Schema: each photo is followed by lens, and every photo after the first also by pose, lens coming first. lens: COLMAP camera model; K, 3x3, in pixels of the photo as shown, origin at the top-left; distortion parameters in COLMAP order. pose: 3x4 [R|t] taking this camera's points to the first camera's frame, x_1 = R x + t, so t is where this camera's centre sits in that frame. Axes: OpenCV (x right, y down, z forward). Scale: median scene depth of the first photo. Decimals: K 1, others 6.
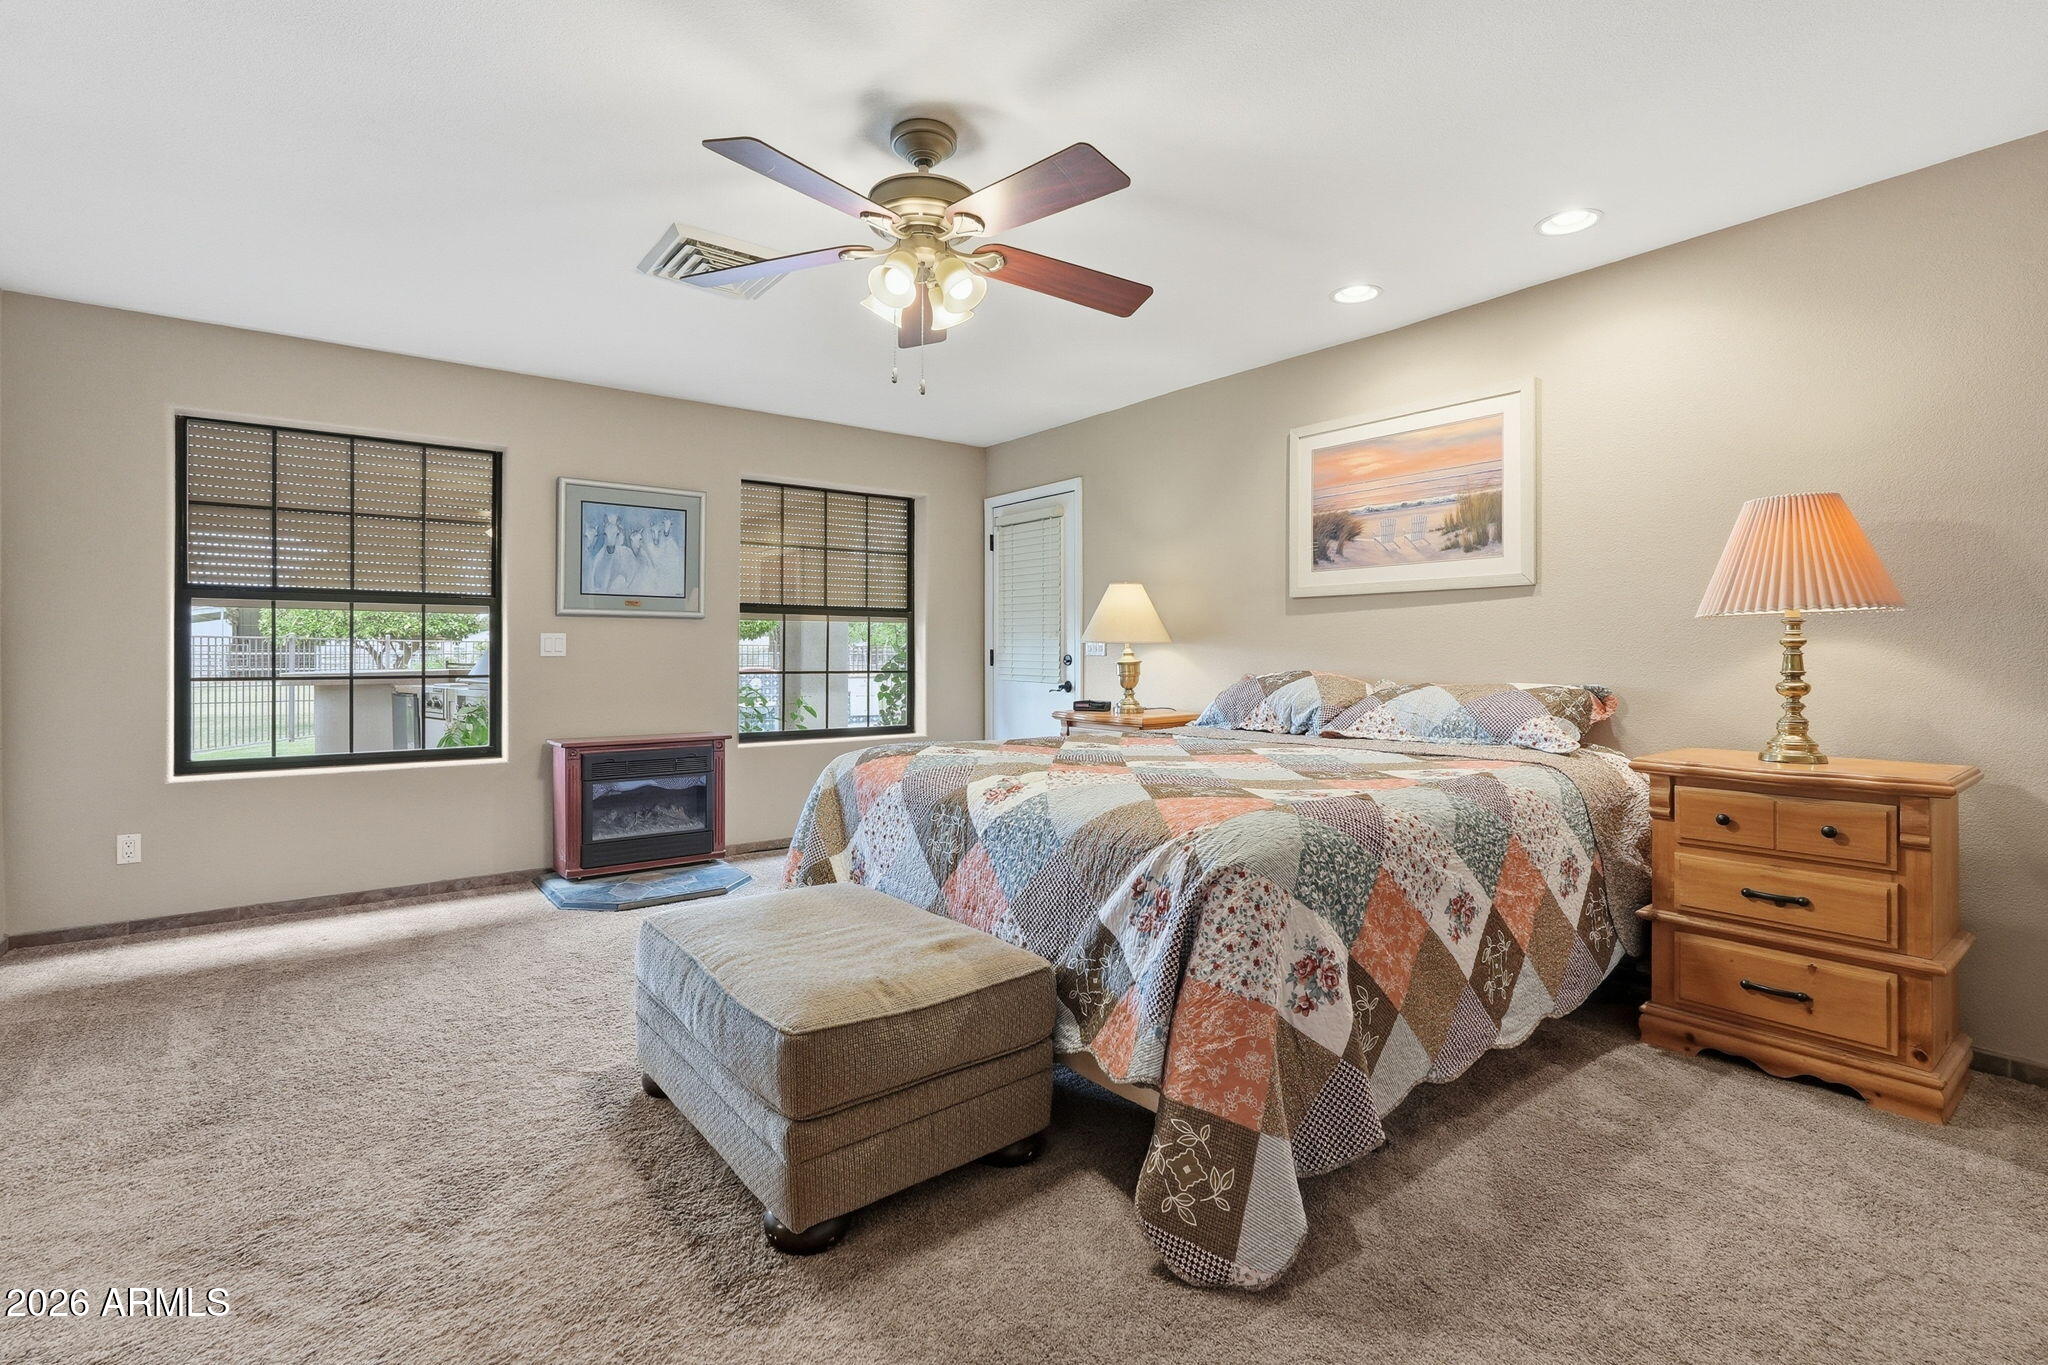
lens RADIAL K [[920.5, 0, 1023.3], [0, 920.5, 662.1], [0, 0, 1]] dist [-0.011540, 0.002834]
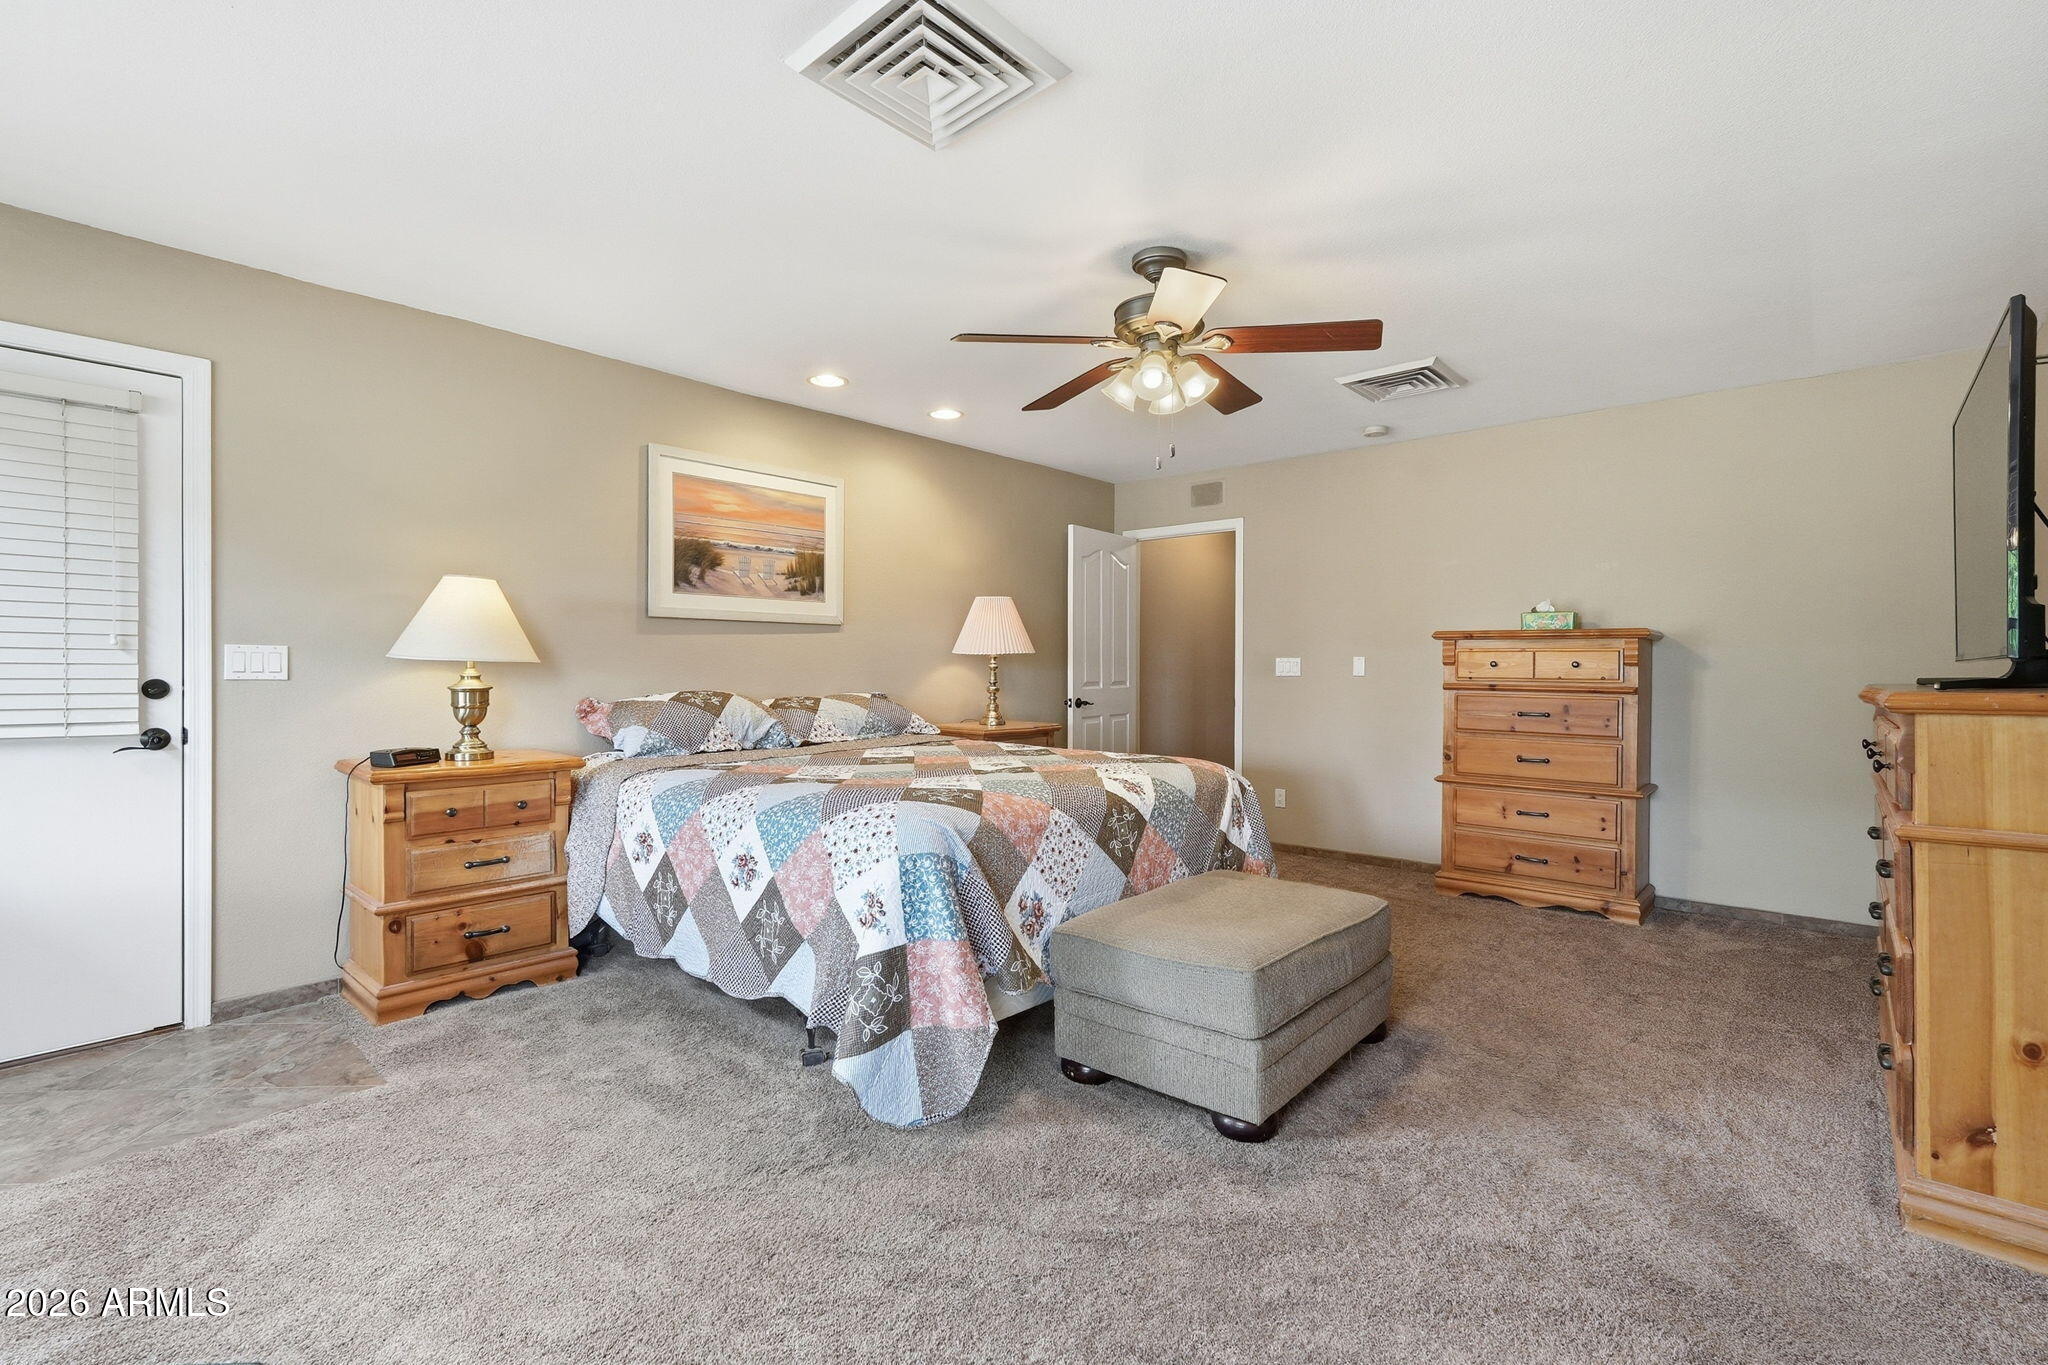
lens RADIAL K [[920.5, 0, 1022.5], [0, 920.5, 673.7], [0, 0, 1]] dist [-0.011540, 0.002834]
pose [[-0.174922, -0.011058, 0.984520, -0.788626], [0.005226, 0.999912, 0.012159, -0.021249], [-0.984568, 0.007272, -0.174849, 0.849492]]
